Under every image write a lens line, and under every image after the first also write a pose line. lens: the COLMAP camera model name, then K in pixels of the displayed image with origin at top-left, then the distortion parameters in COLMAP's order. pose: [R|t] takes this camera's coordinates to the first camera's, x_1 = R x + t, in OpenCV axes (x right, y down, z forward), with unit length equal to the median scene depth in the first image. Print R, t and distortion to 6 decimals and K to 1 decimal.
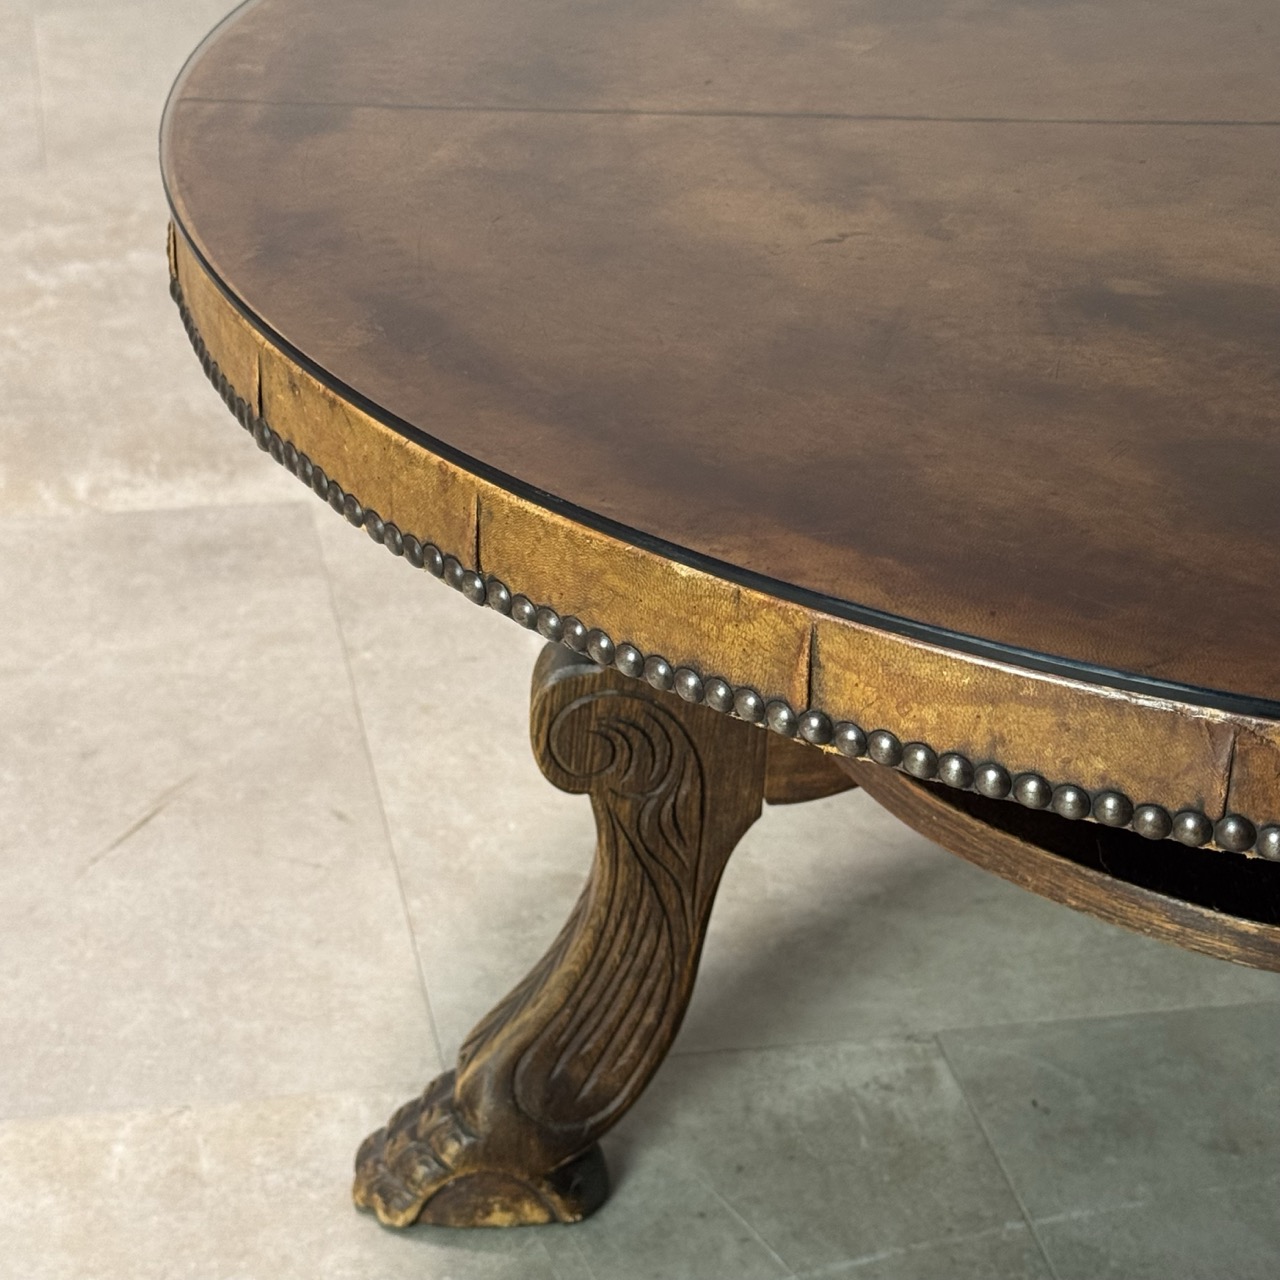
lens RADIAL K [[2990.5, 0, 603.7], [0, 2990.5, 714.2], [0, 0, 1]] dist [0.283677, 0.000000]
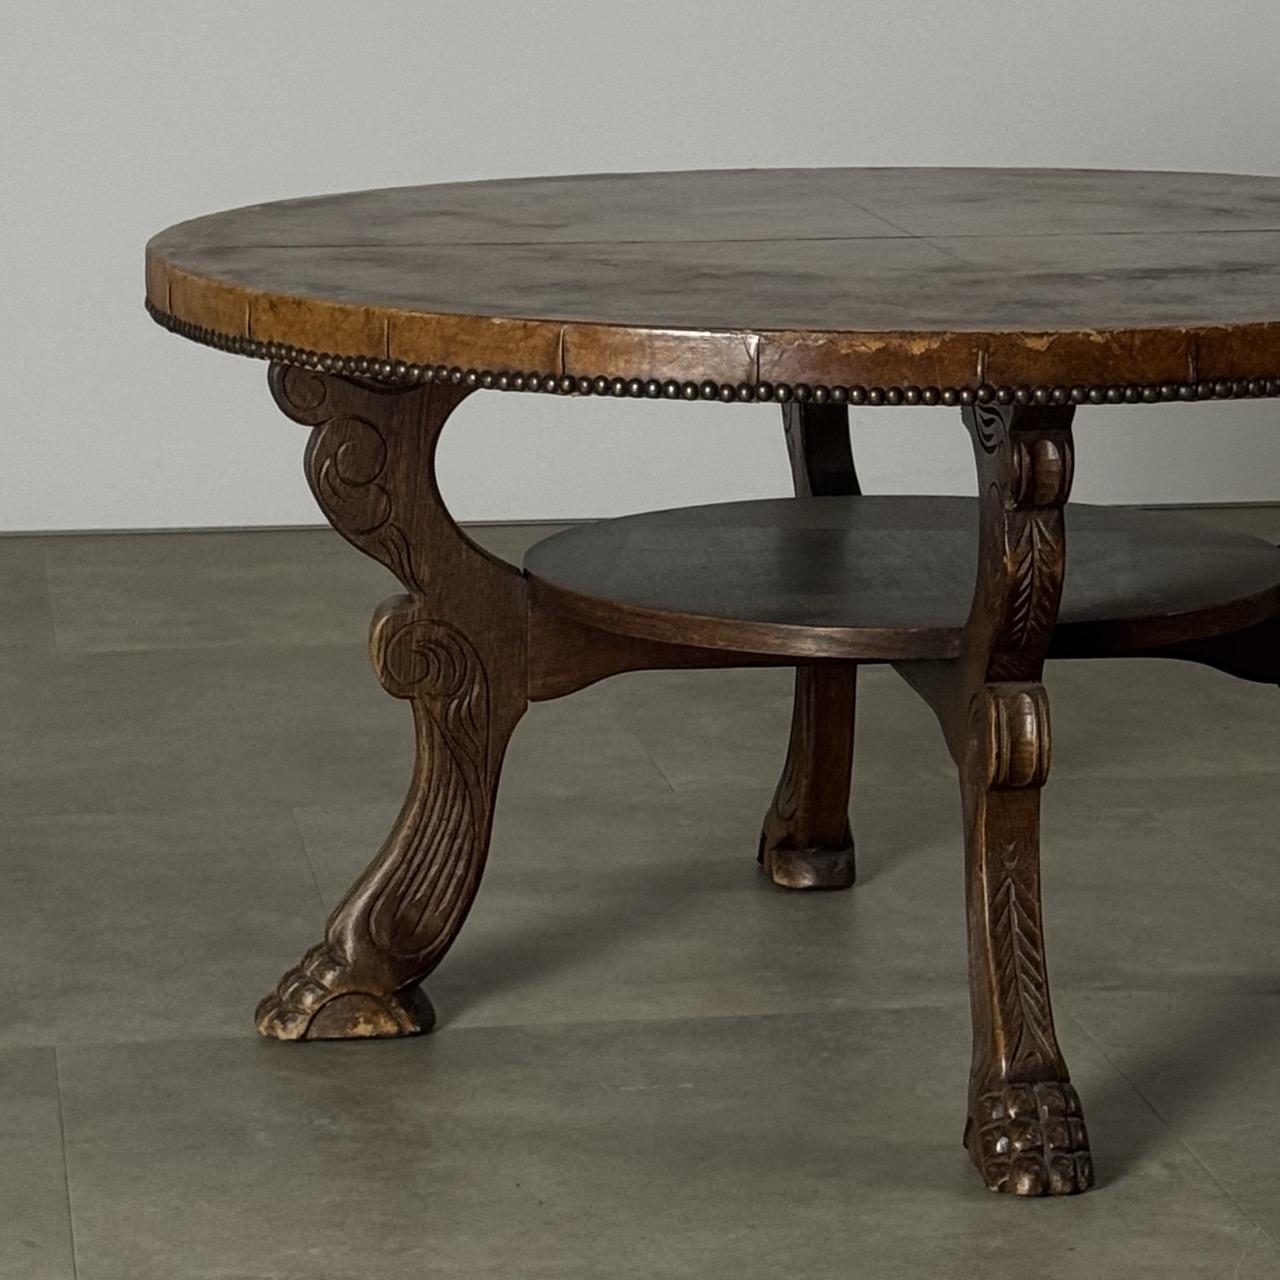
lens RADIAL K [[4750.2, 0, 642.7], [0, 4750.2, 642.4], [0, 0, 1]] dist [0.010900, 0.000000]
pose [[0.991437, -0.049018, 0.121036, -0.177077], [0.084805, 0.946509, -0.311335, 0.748766], [-0.099301, 0.318934, 0.942561, -1.271923]]
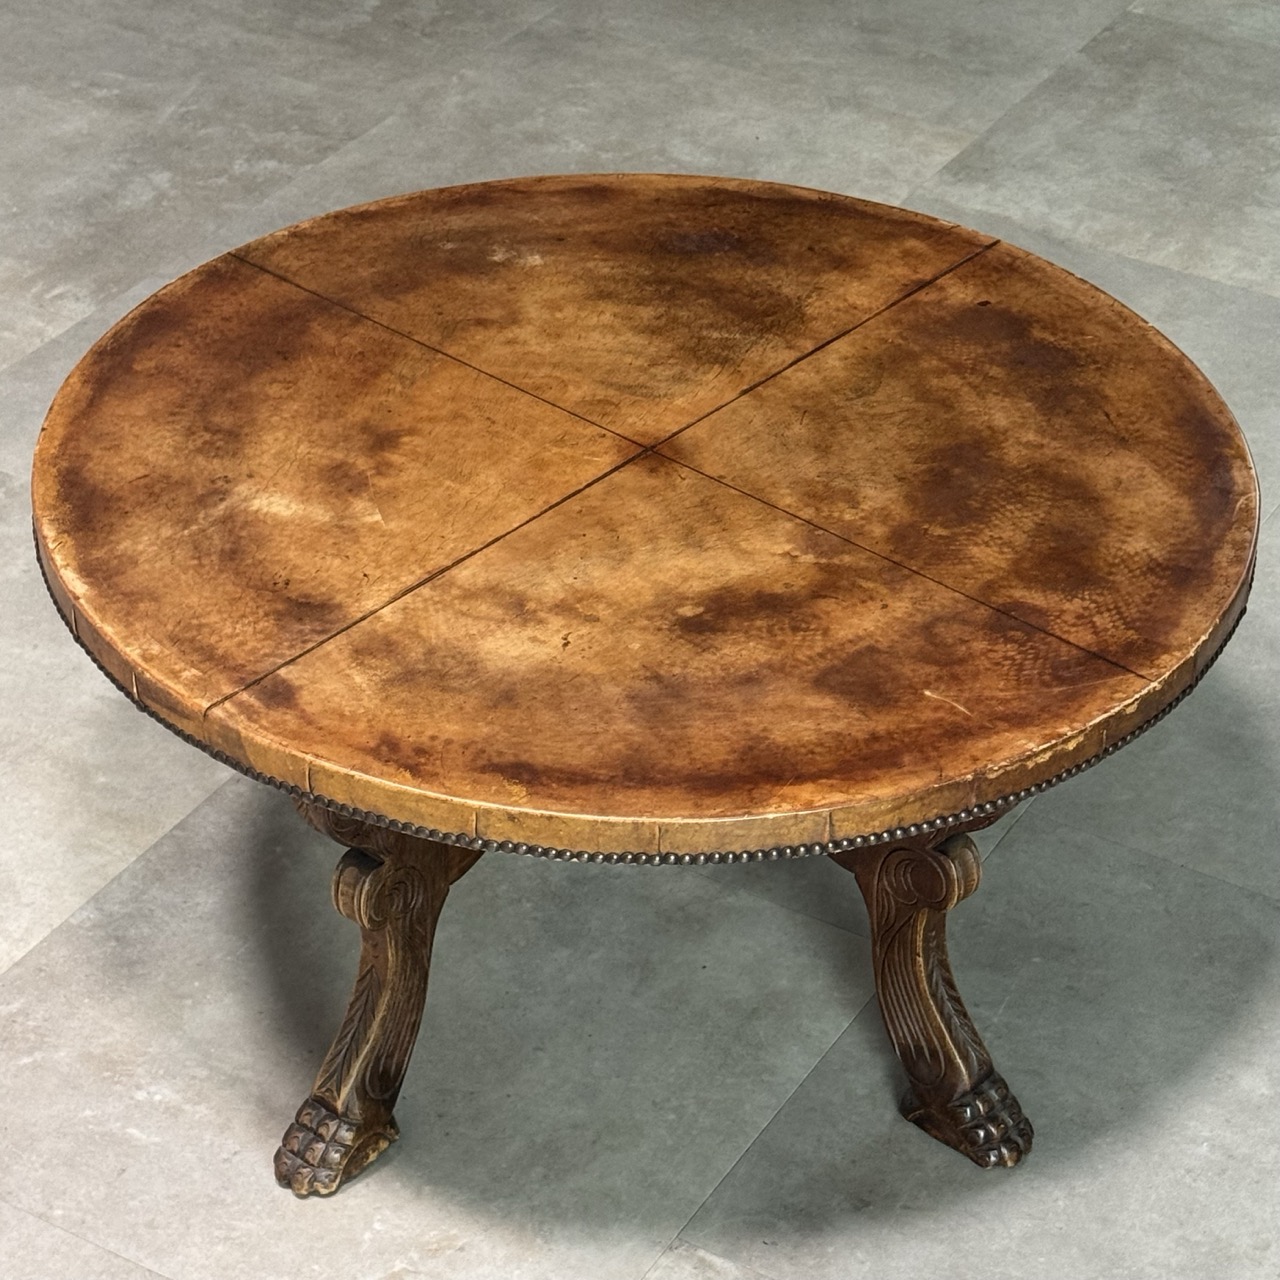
lens RADIAL K [[3351.2, 0, 634.1], [0, 3351.2, 649.7], [0, 0, 1]] dist [0.121969, 0.000000]
pose [[0.657071, -0.435634, 0.615208, -1.106502], [0.361514, 0.898242, 0.249938, -0.590479], [-0.661487, 0.058179, 0.747696, -0.677743]]
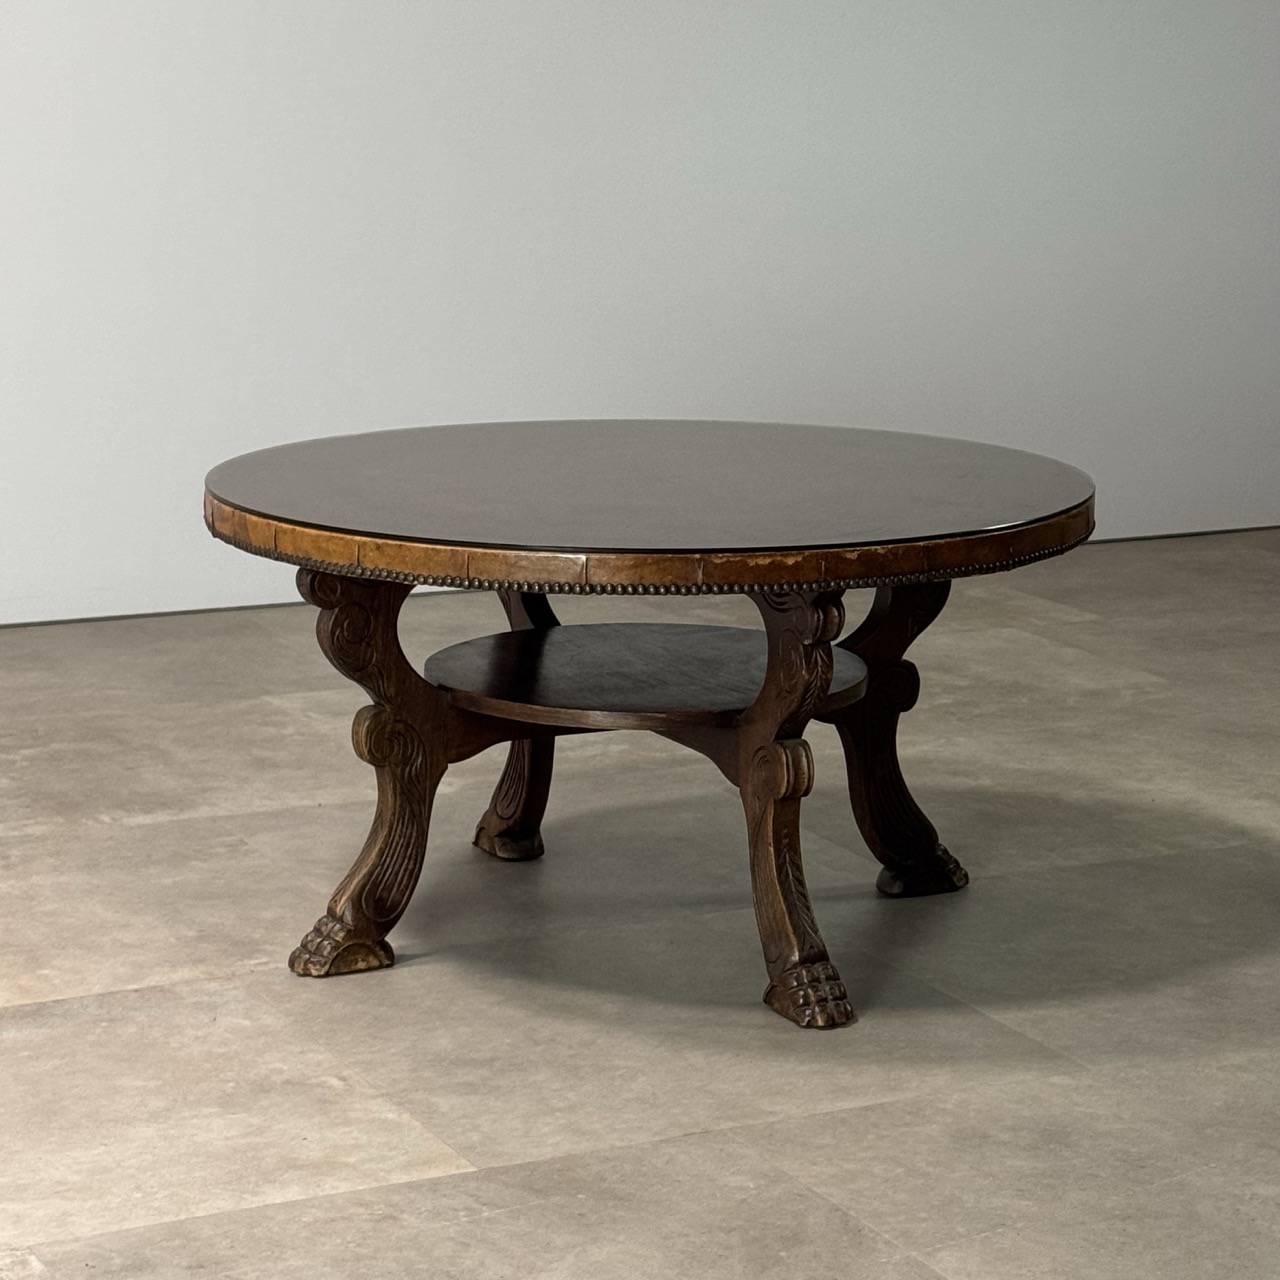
lens RADIAL K [[3351.2, 0, 648.2], [0, 3351.2, 633.2], [0, 0, 1]] dist [0.121969, 0.000000]
pose [[0.893667, -0.101298, 0.437147, -1.030165], [0.231823, 0.938336, -0.256483, 0.696823], [-0.384209, 0.330551, 0.862044, -1.570900]]
